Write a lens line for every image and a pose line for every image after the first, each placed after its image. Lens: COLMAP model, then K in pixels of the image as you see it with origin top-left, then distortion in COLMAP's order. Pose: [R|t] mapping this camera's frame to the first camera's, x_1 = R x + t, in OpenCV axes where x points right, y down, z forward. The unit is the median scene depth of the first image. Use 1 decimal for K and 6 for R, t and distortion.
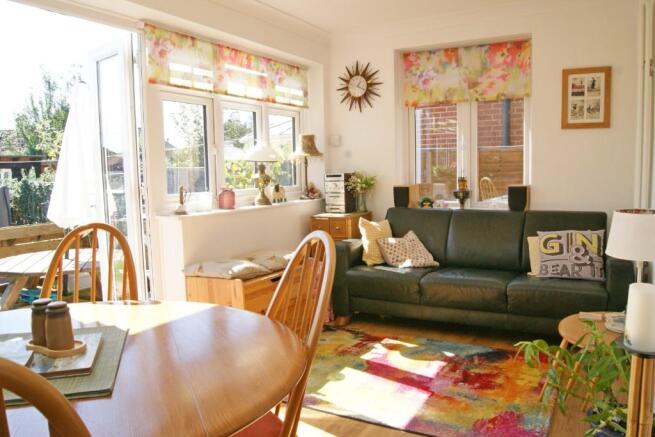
lens RADIAL K [[526.0, 0, 327.5], [0, 526.0, 218.5], [0, 0, 1]] dist [-0.075760, 0.004104]
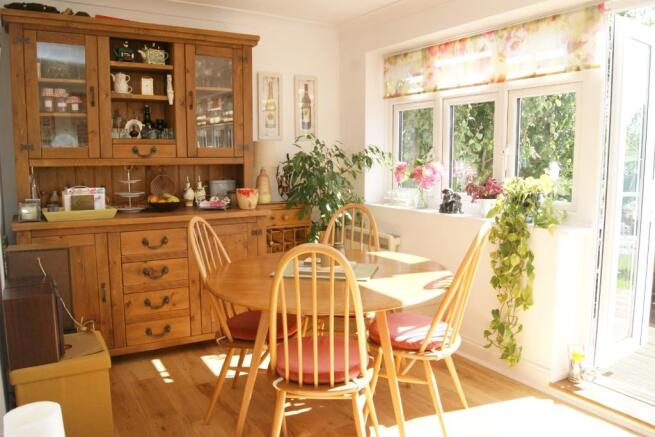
lens RADIAL K [[526.0, 0, 327.5], [0, 526.0, 218.5], [0, 0, 1]] dist [-0.075760, 0.004104]
pose [[-0.506636, 0.124611, -0.853107, 0.729567], [-0.069121, 0.980444, 0.184260, -0.162730], [0.859385, 0.152321, -0.488115, 1.278862]]
